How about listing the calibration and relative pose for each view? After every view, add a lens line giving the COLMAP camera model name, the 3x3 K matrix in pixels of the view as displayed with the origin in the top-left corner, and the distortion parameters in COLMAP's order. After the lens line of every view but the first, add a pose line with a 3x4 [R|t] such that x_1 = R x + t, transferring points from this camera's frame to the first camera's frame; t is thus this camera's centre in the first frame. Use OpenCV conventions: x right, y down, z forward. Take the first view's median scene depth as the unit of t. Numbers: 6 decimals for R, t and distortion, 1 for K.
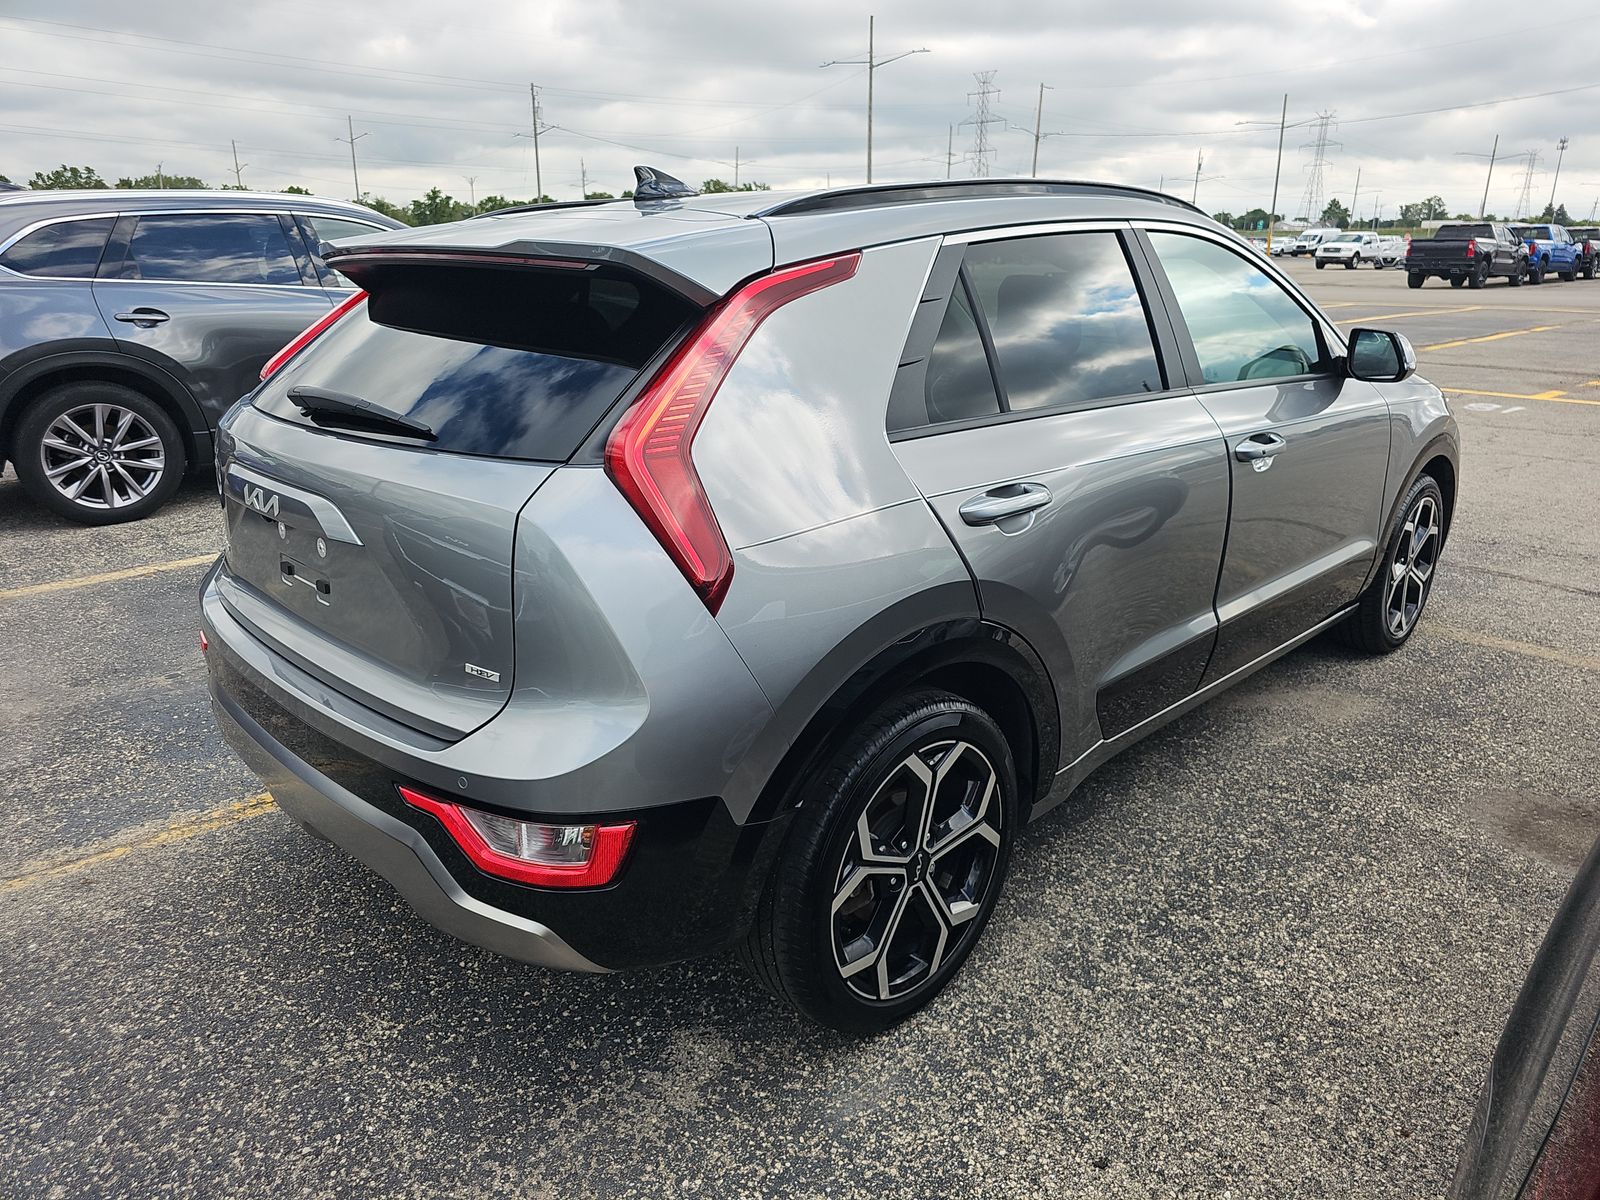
lens RADIAL K [[1113.7, 0, 831.9], [0, 1113.7, 607.7], [0, 0, 1]] dist [-0.005581, -0.005431]
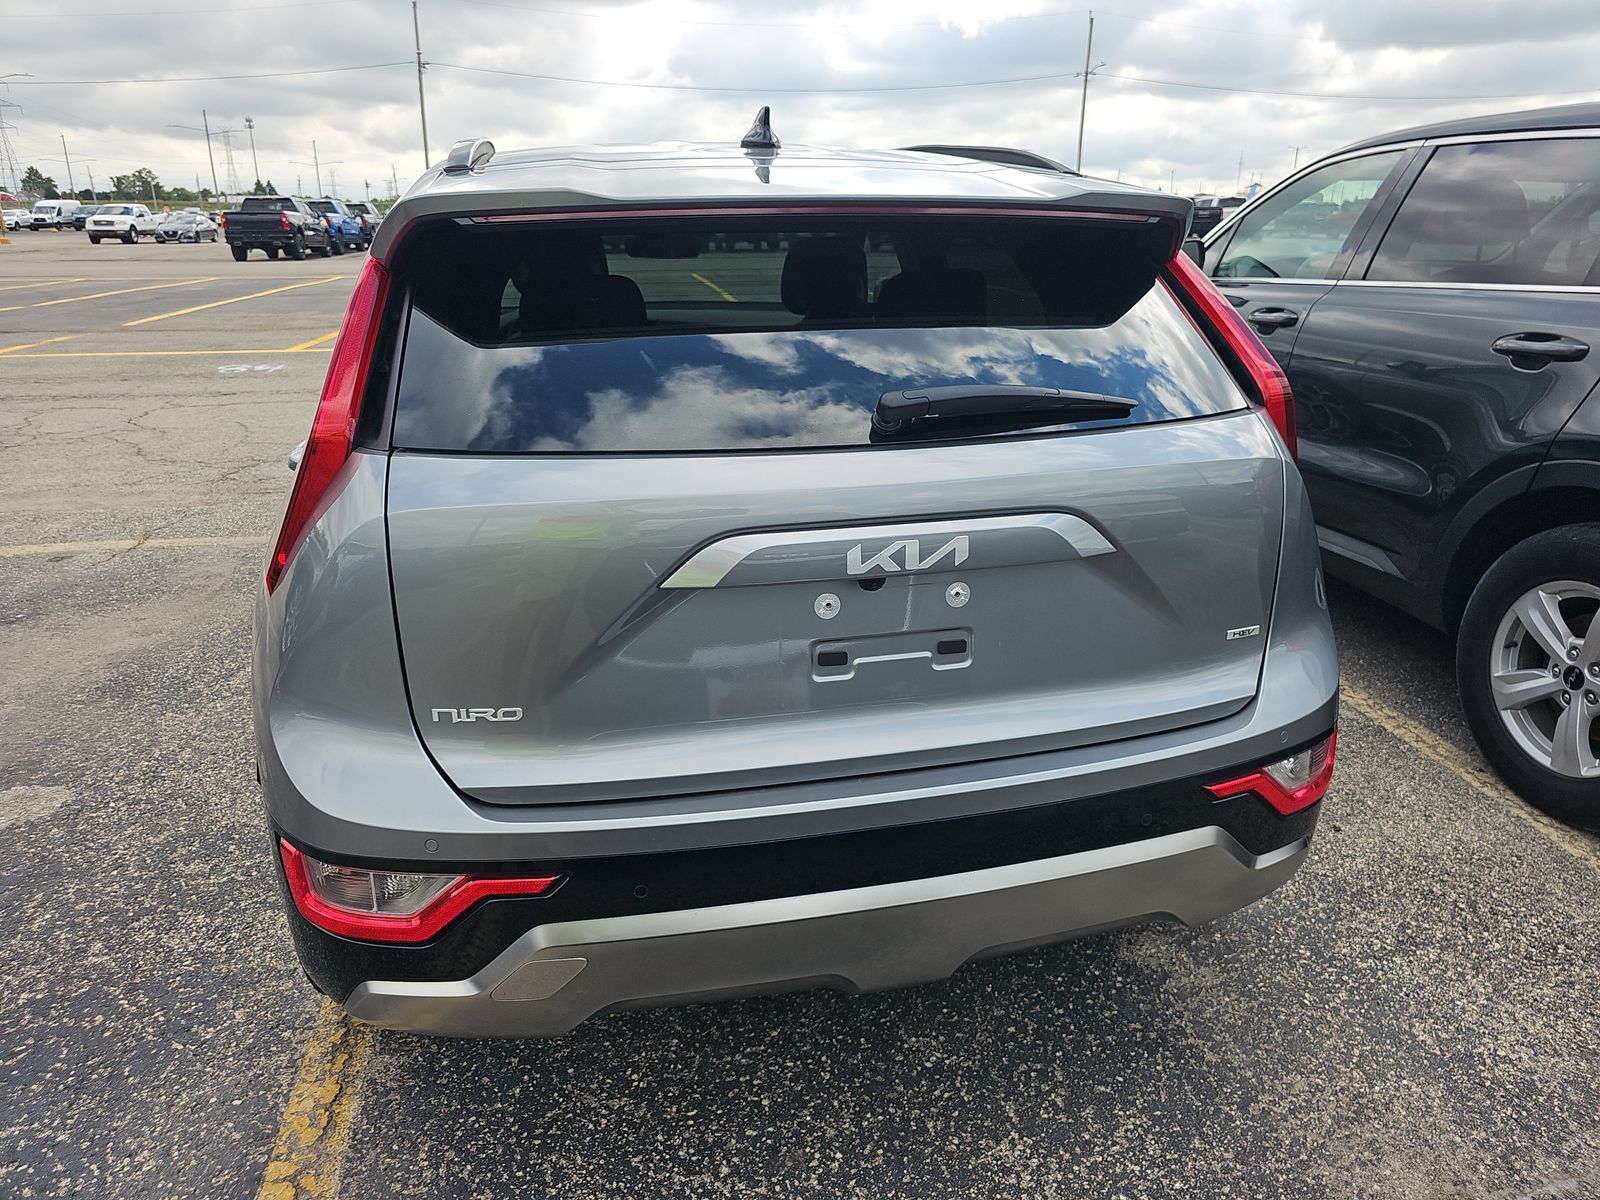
lens RADIAL K [[1102.2, 0, 768.5], [0, 1102.2, 599.9], [0, 0, 1]] dist [0.028489, -0.036051]
pose [[0.502789, -0.276758, 0.818907, -0.122513], [0.263473, 0.951347, 0.159752, -0.023142], [-0.823277, 0.135438, 0.551245, 0.072162]]
